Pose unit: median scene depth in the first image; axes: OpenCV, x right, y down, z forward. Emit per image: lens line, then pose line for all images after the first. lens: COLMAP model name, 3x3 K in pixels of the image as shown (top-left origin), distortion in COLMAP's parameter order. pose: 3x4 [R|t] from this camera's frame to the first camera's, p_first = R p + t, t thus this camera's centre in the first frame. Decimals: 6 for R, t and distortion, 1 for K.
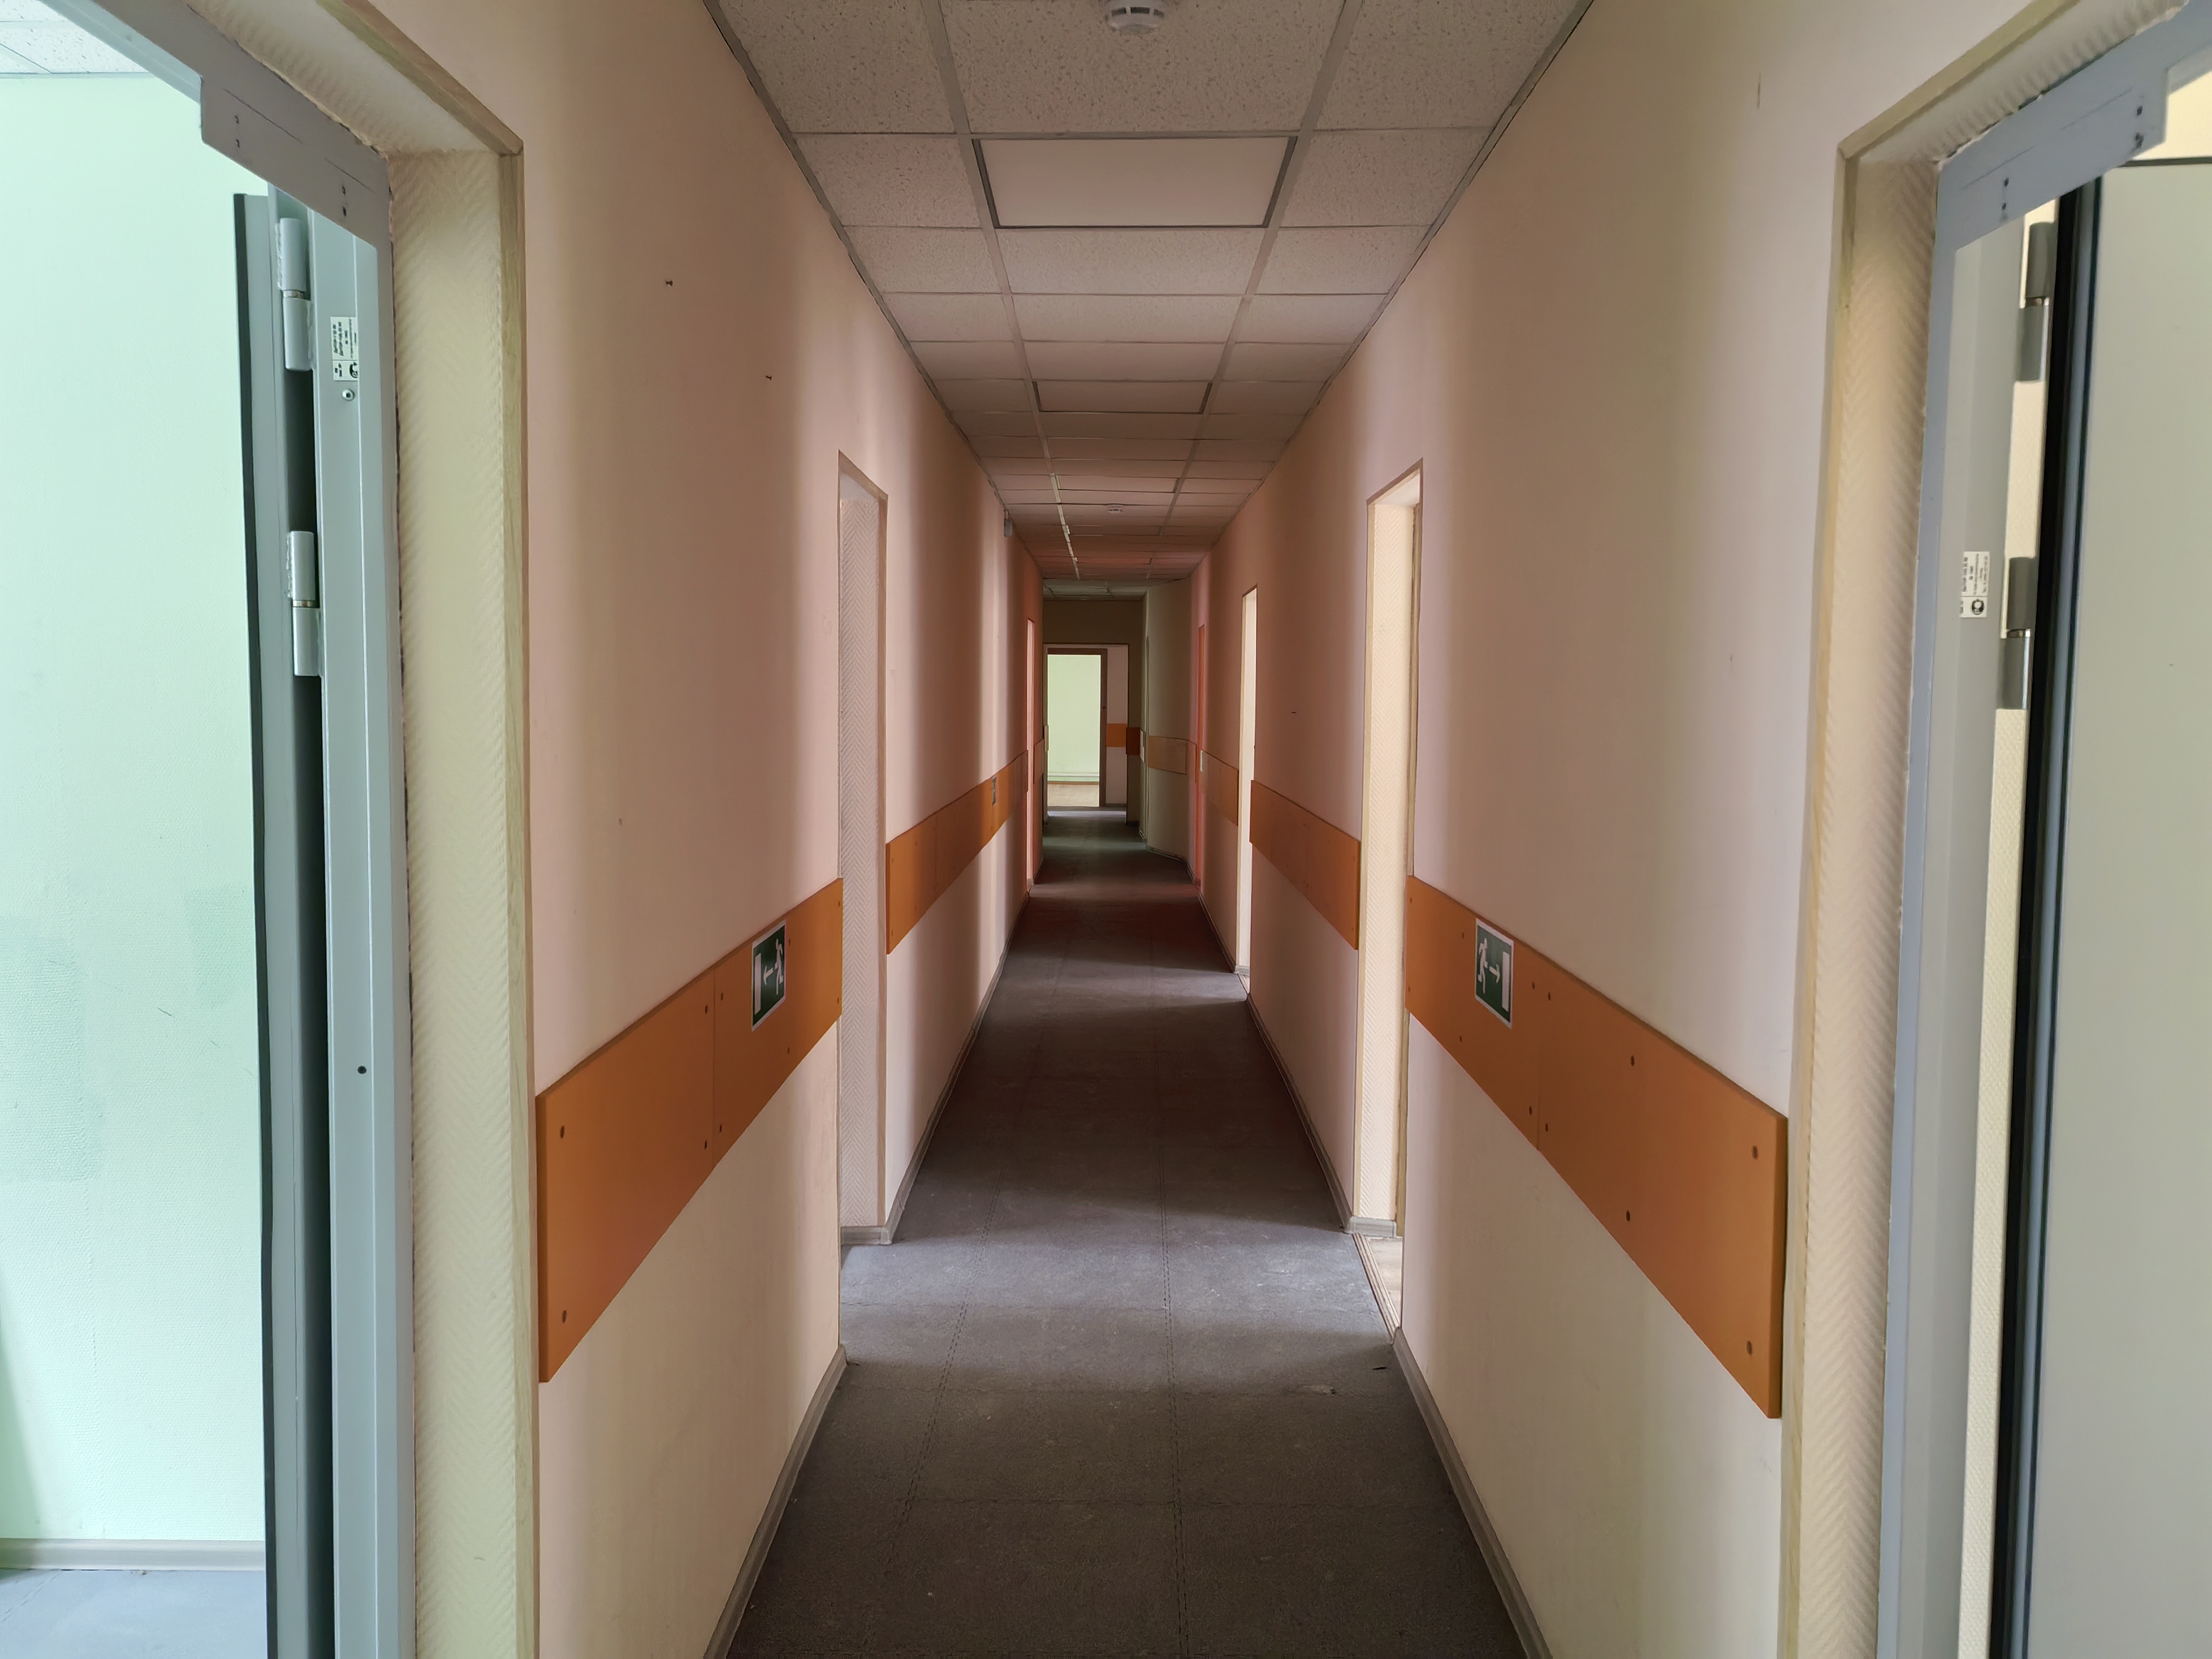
lens RADIAL K [[1740.8, 0, 1103.5], [0, 1740.8, 825.5], [0, 0, 1]] dist [-0.009532, -0.000483]
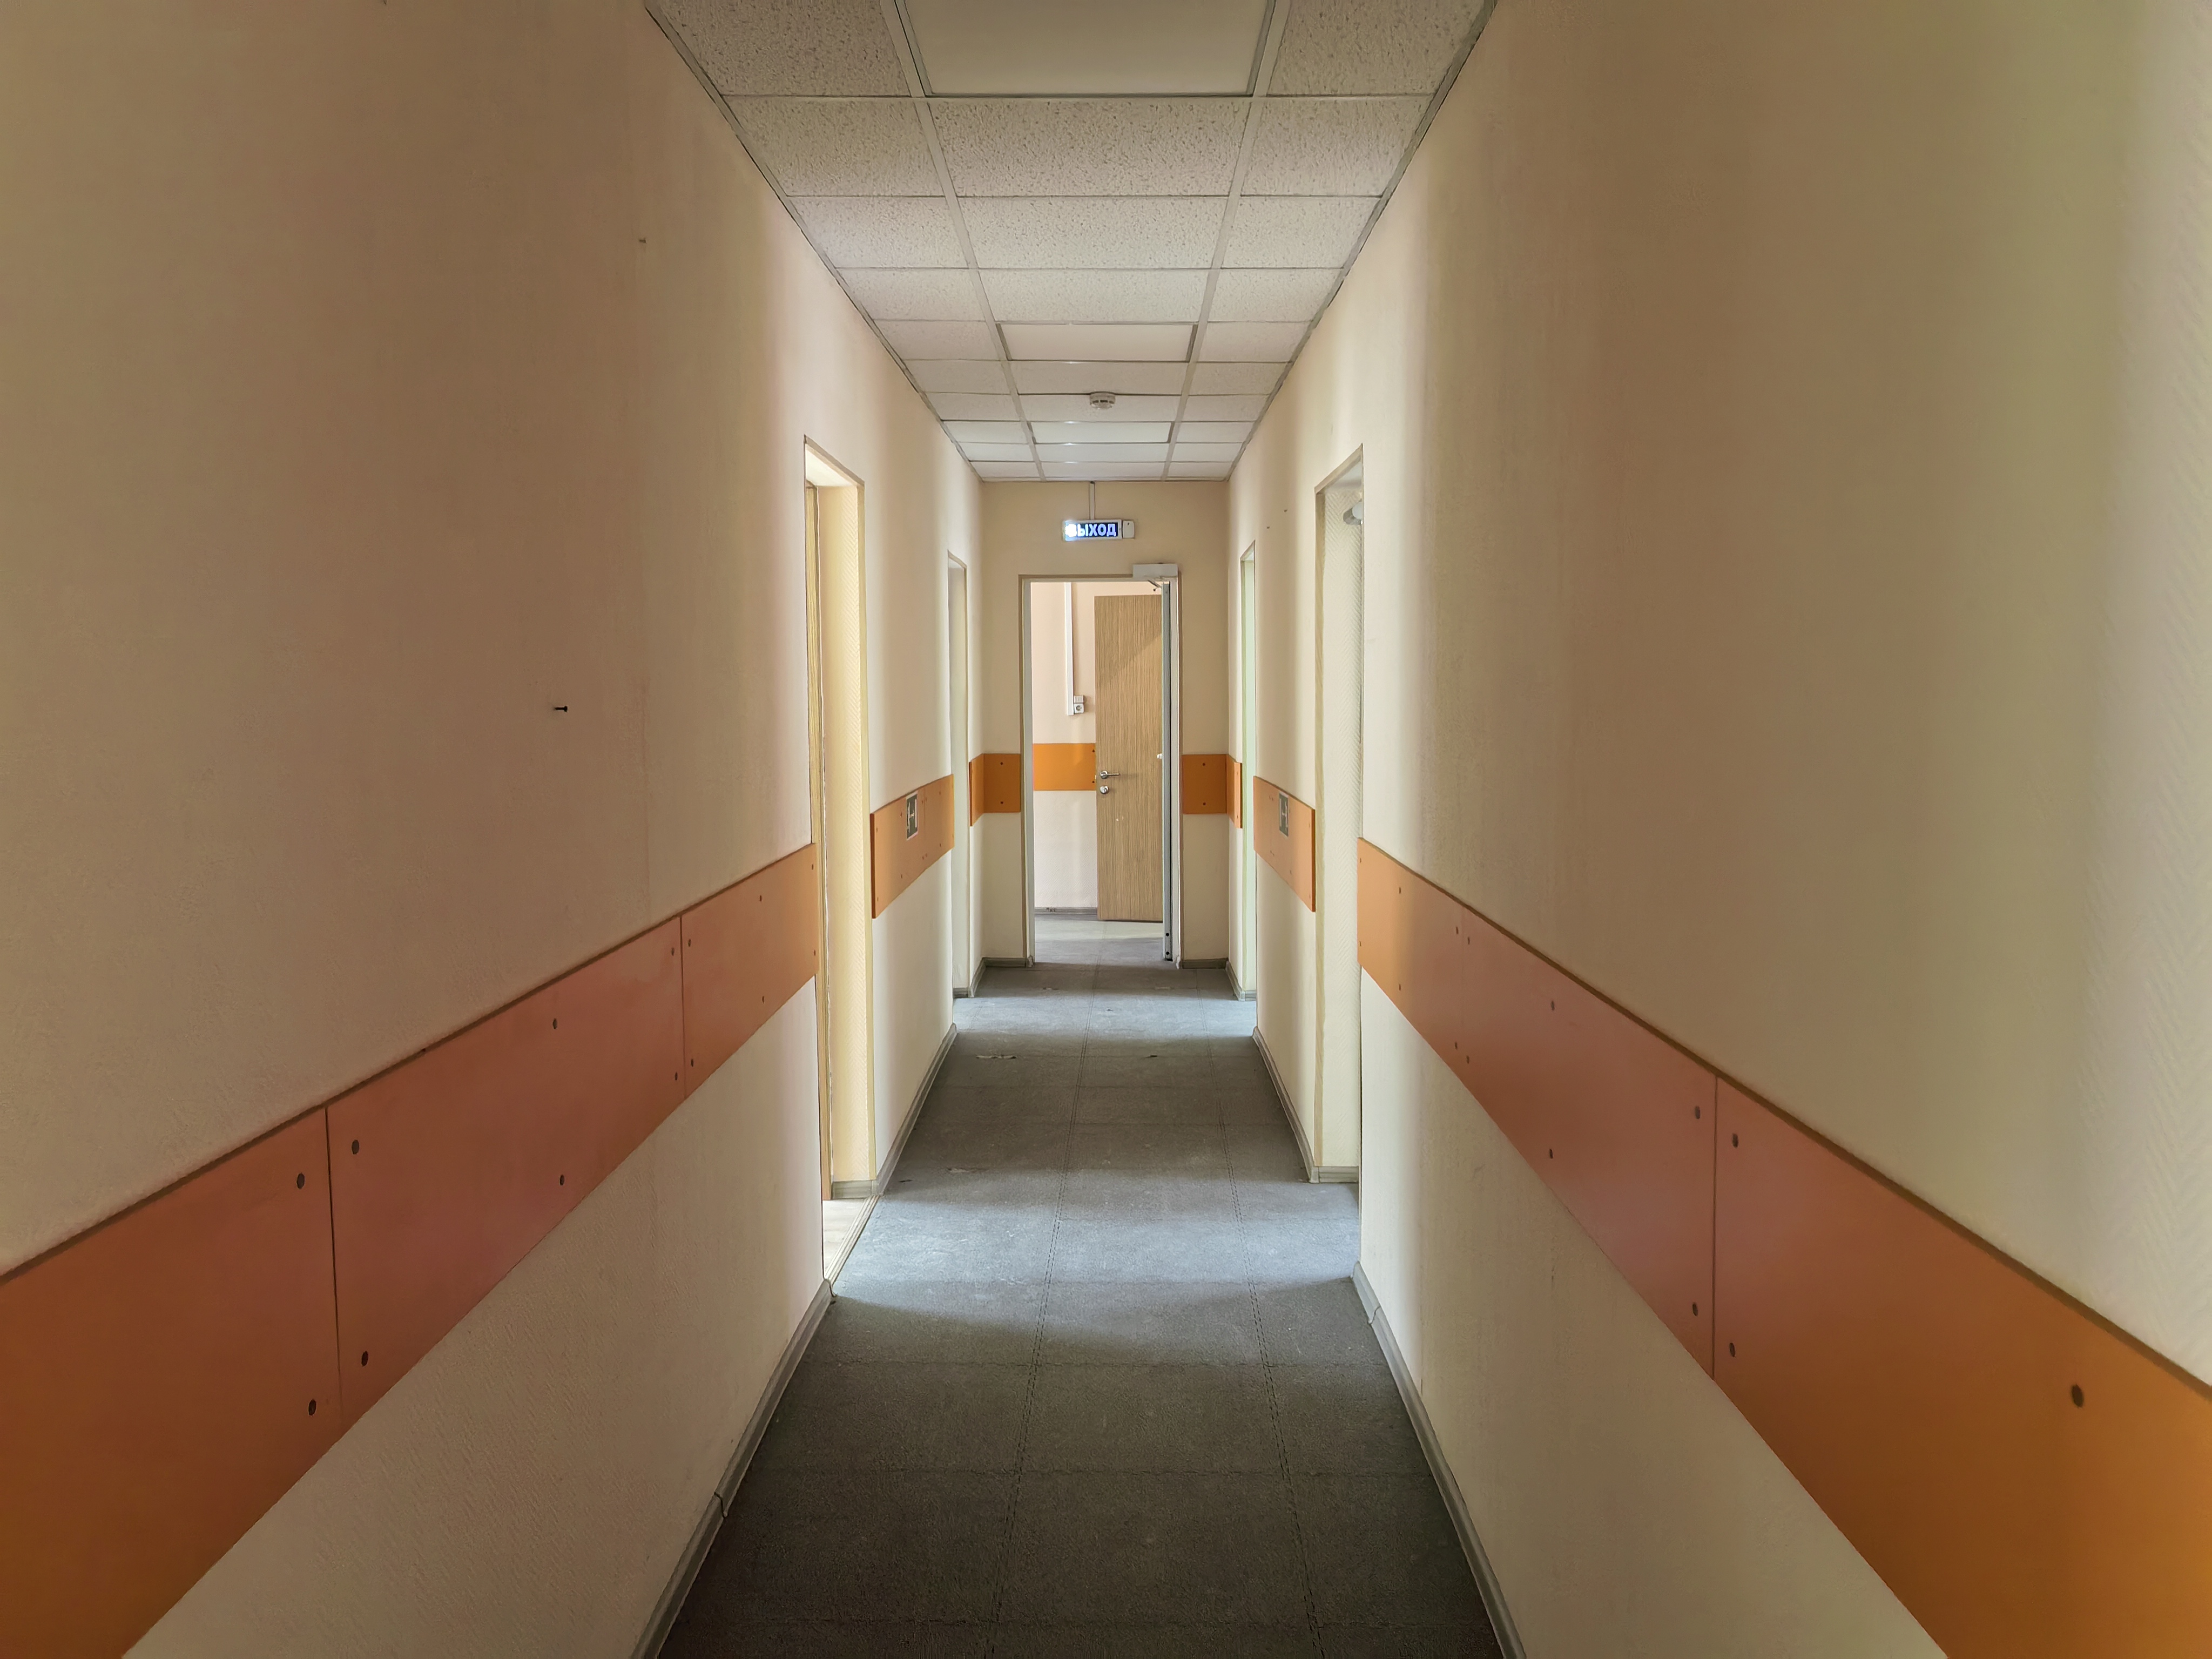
lens RADIAL K [[1740.8, 0, 1104.2], [0, 1740.8, 825.3], [0, 0, 1]] dist [-0.009532, -0.000483]
pose [[-0.999992, -0.003824, 0.001264, 0.006322], [-0.003575, 0.987319, 0.158706, -0.143973], [-0.001854, 0.158700, -0.987325, 1.978403]]
